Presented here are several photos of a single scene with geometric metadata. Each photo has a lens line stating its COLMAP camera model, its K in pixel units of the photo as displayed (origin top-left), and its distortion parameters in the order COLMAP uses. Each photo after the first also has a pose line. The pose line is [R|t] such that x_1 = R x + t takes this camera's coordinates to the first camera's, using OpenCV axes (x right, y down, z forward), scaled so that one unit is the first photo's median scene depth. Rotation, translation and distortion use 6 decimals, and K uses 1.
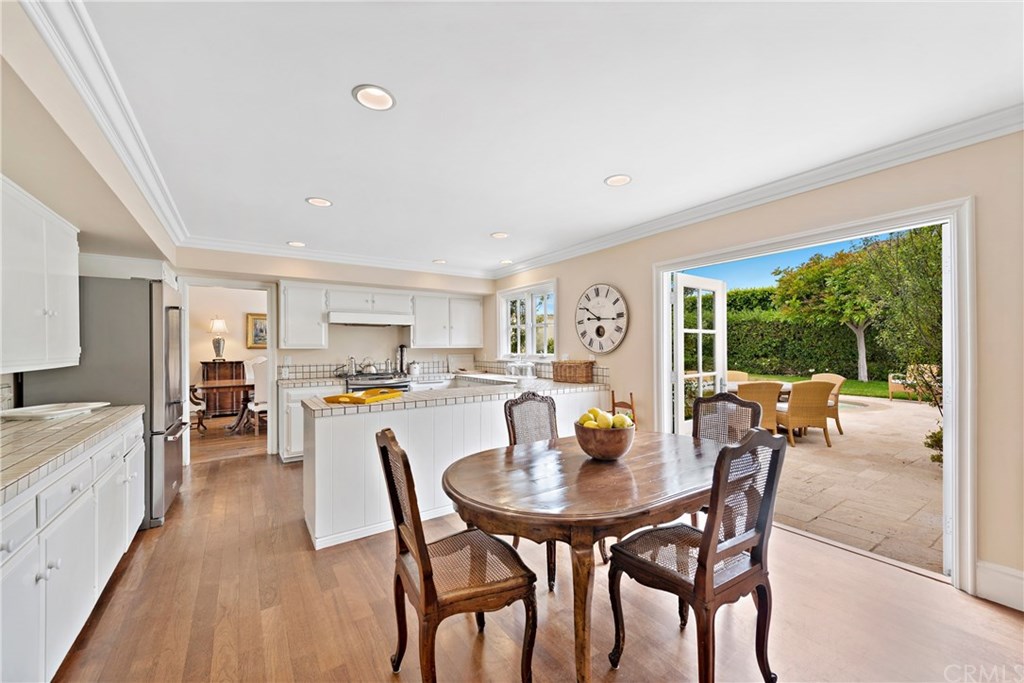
lens RADIAL K [[406.5, 0, 513.9], [0, 406.5, 347.8], [0, 0, 1]] dist [0.015869, -0.001721]
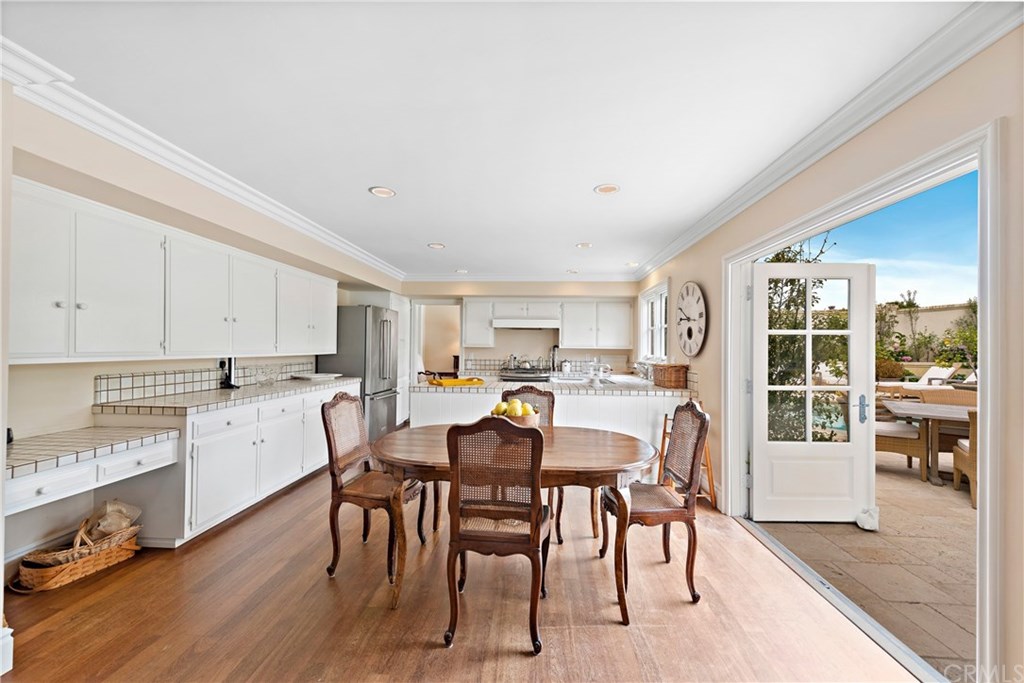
lens RADIAL K [[406.5, 0, 511.0], [0, 406.5, 342.9], [0, 0, 1]] dist [0.015869, -0.001721]
pose [[0.785549, 0.009241, -0.618730, 0.392439], [-0.018211, 0.999801, -0.008188, -0.002688], [0.618531, 0.017700, 0.785561, 0.019681]]
